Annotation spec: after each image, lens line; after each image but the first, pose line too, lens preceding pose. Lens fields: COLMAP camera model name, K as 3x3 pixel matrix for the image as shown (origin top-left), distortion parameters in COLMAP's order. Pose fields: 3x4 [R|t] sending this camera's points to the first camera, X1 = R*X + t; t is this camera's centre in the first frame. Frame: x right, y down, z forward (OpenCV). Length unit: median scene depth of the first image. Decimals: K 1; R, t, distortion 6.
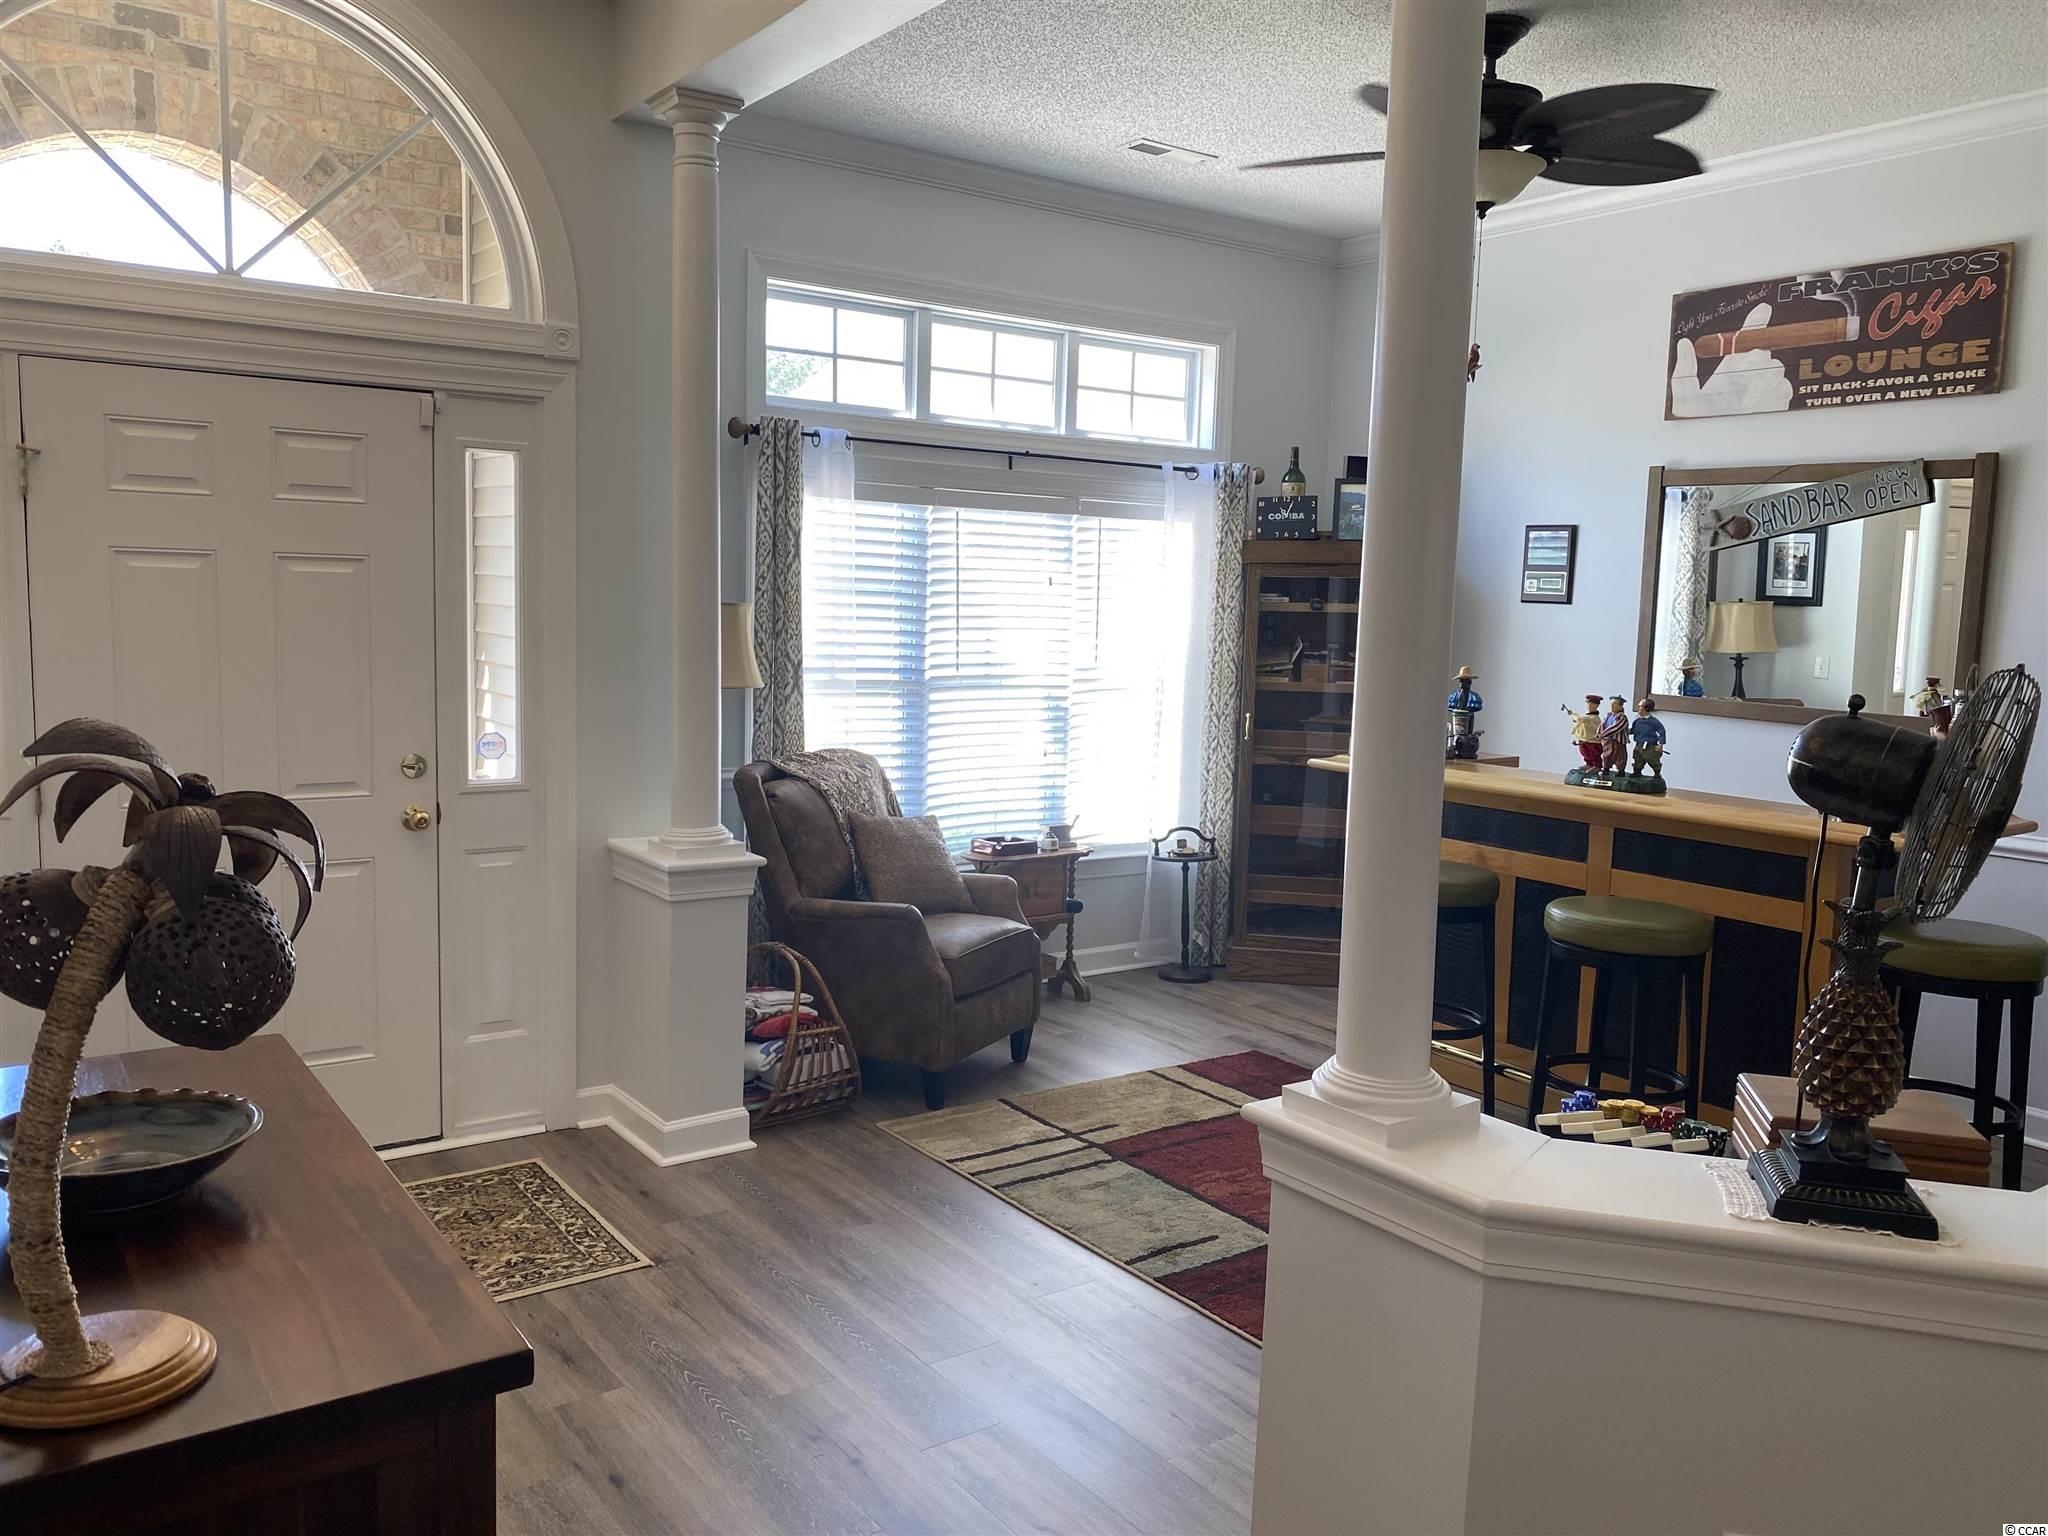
lens RADIAL K [[1546.1, 0, 1024.0], [0, 1546.1, 768.0], [0, 0, 1]] dist [0.043561, -0.079285]
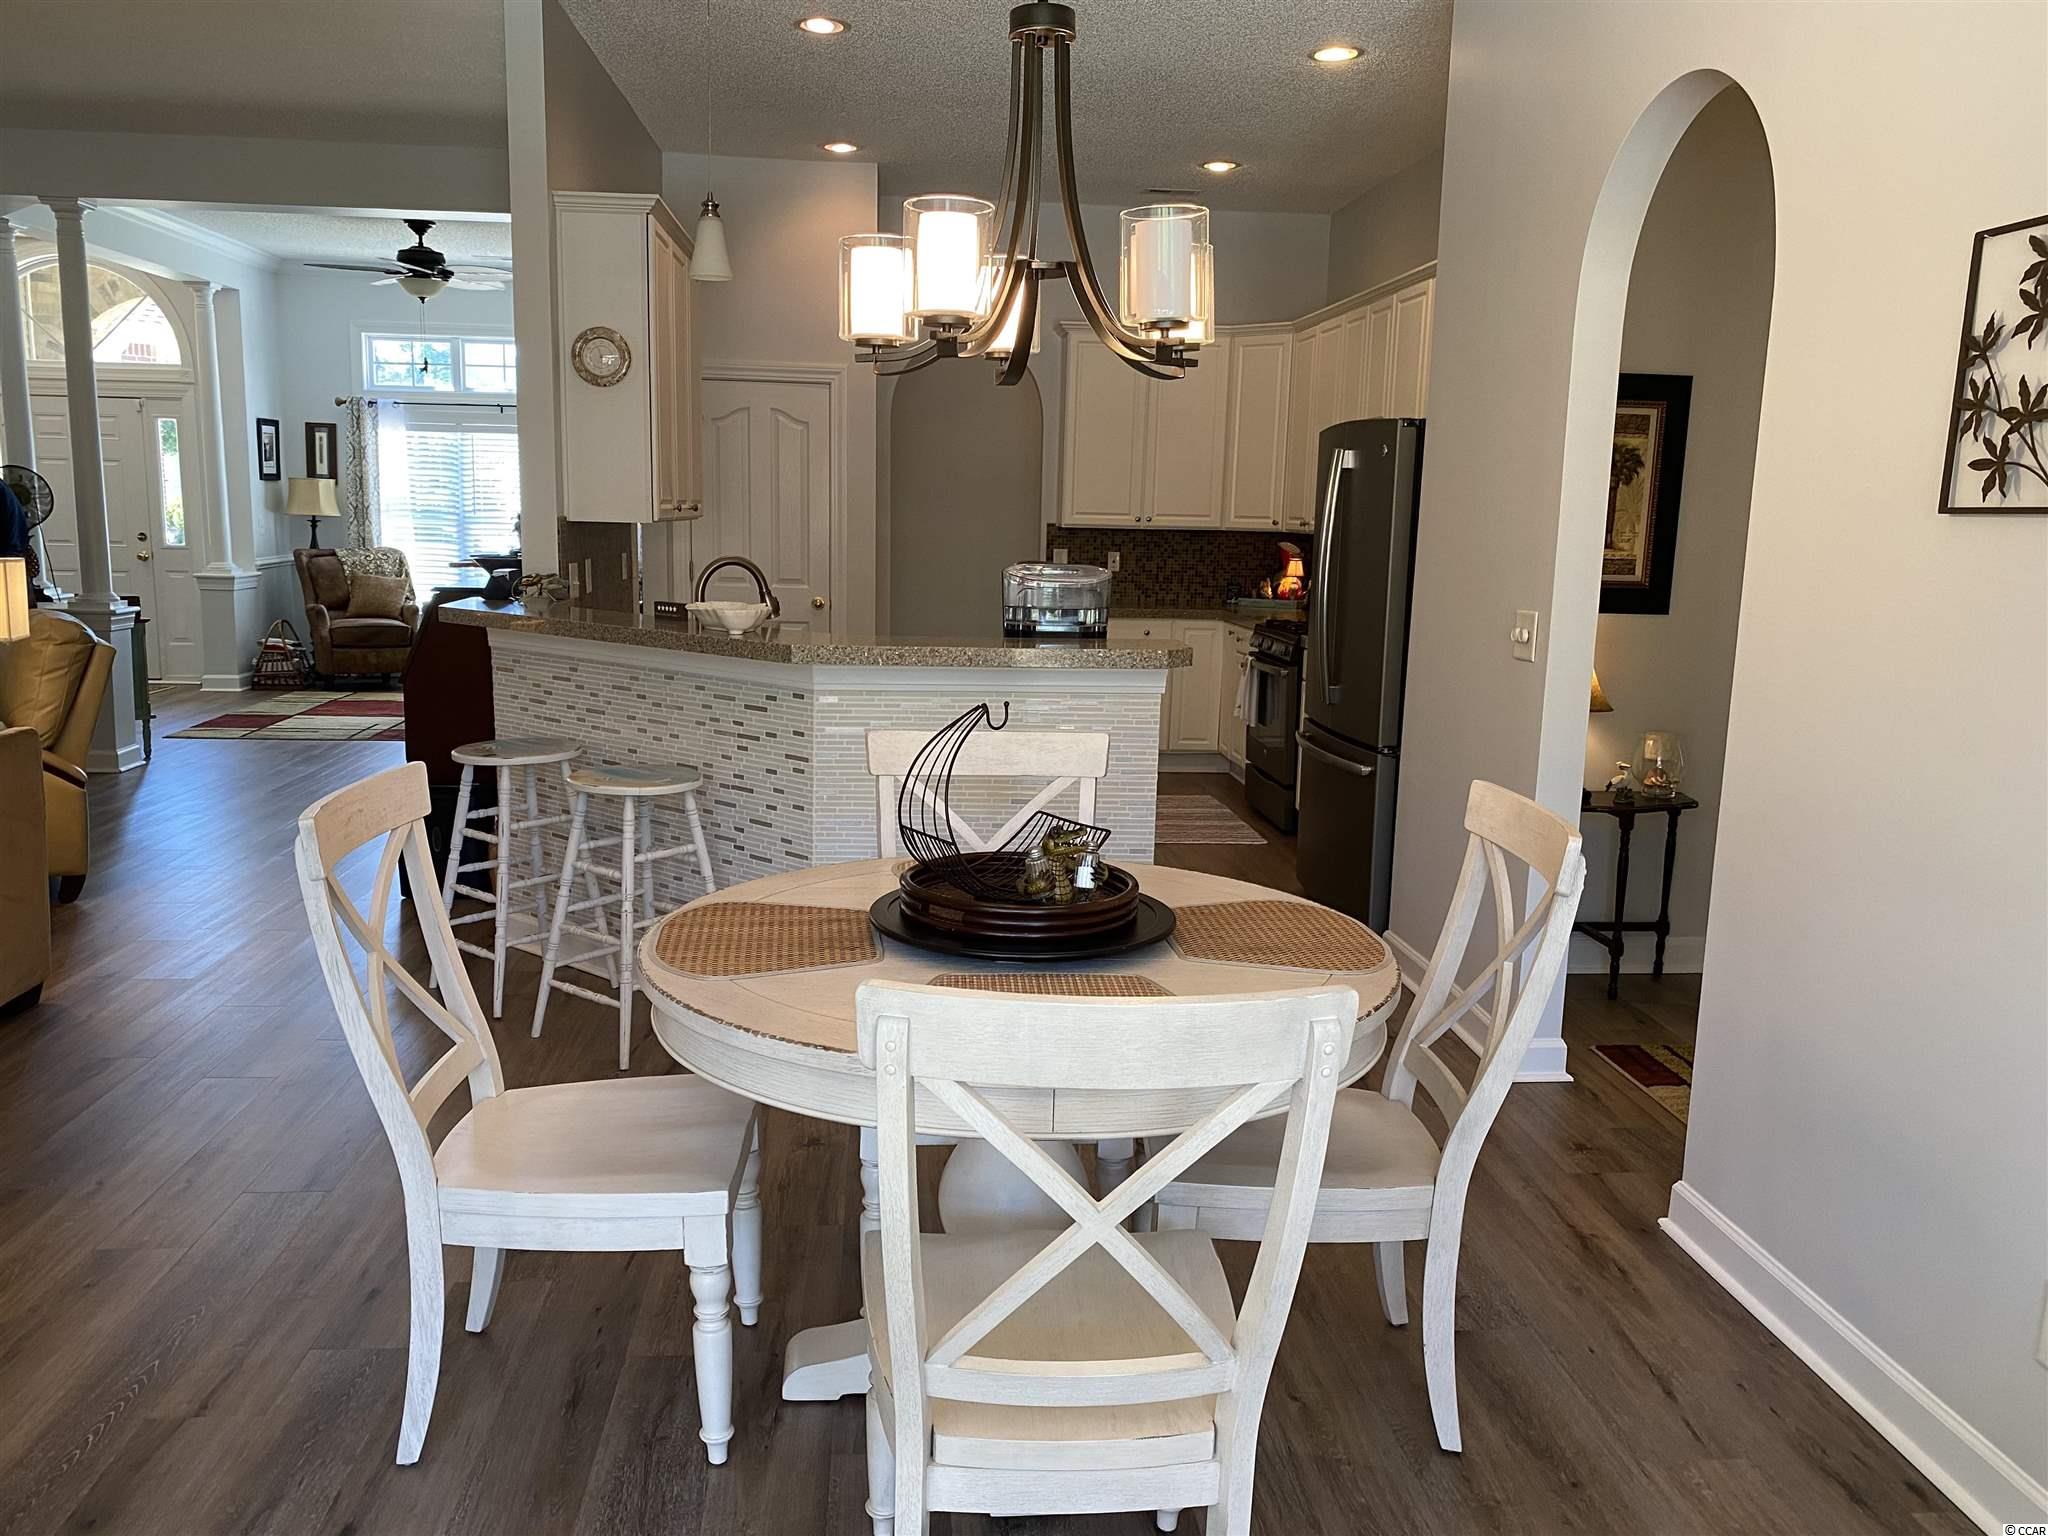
lens RADIAL K [[1635.5, 0, 1024.0], [0, 1635.5, 768.0], [0, 0, 1]] dist [0.012396, 0.001576]
pose [[0.868774, 0.068836, -0.490401, 2.285613], [-0.053155, 0.997533, 0.045854, 0.181027], [0.492347, -0.013770, 0.870290, -0.710436]]
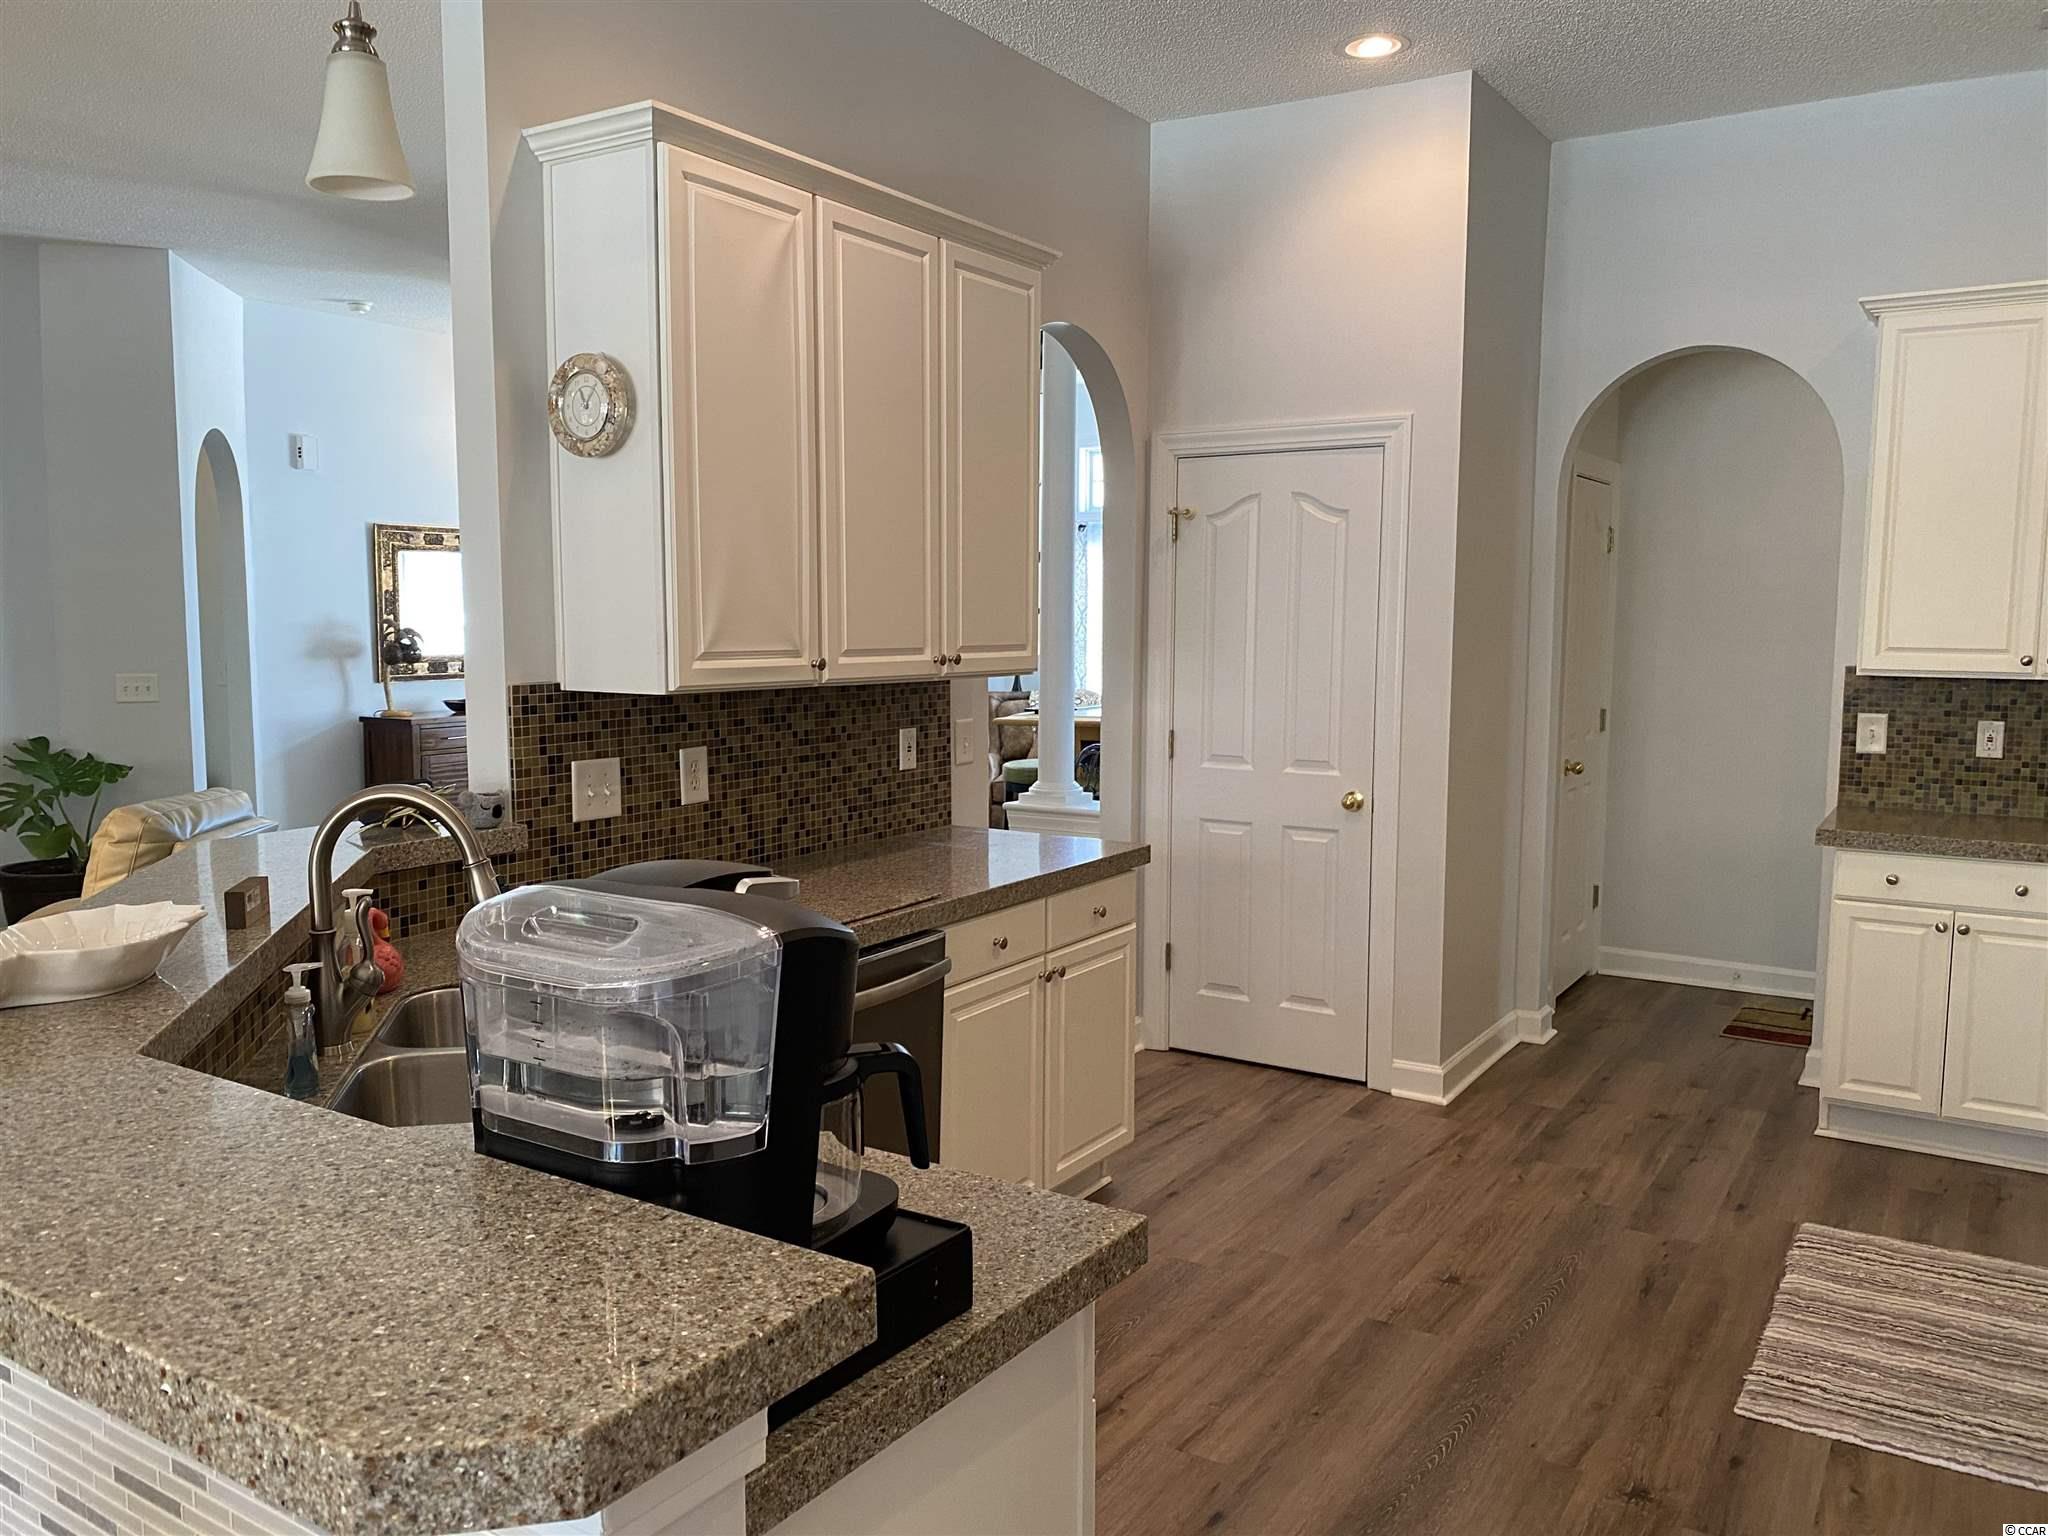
lens RADIAL K [[1539.7, 0, 1025.9], [0, 1539.7, 800.4], [0, 0, 1]] dist [0.021793, -0.005045]
pose [[0.374810, 0.086387, -0.923068, 2.055477], [-0.099160, 0.993673, 0.052731, 0.042620], [0.921784, 0.071767, 0.381004, 0.280071]]
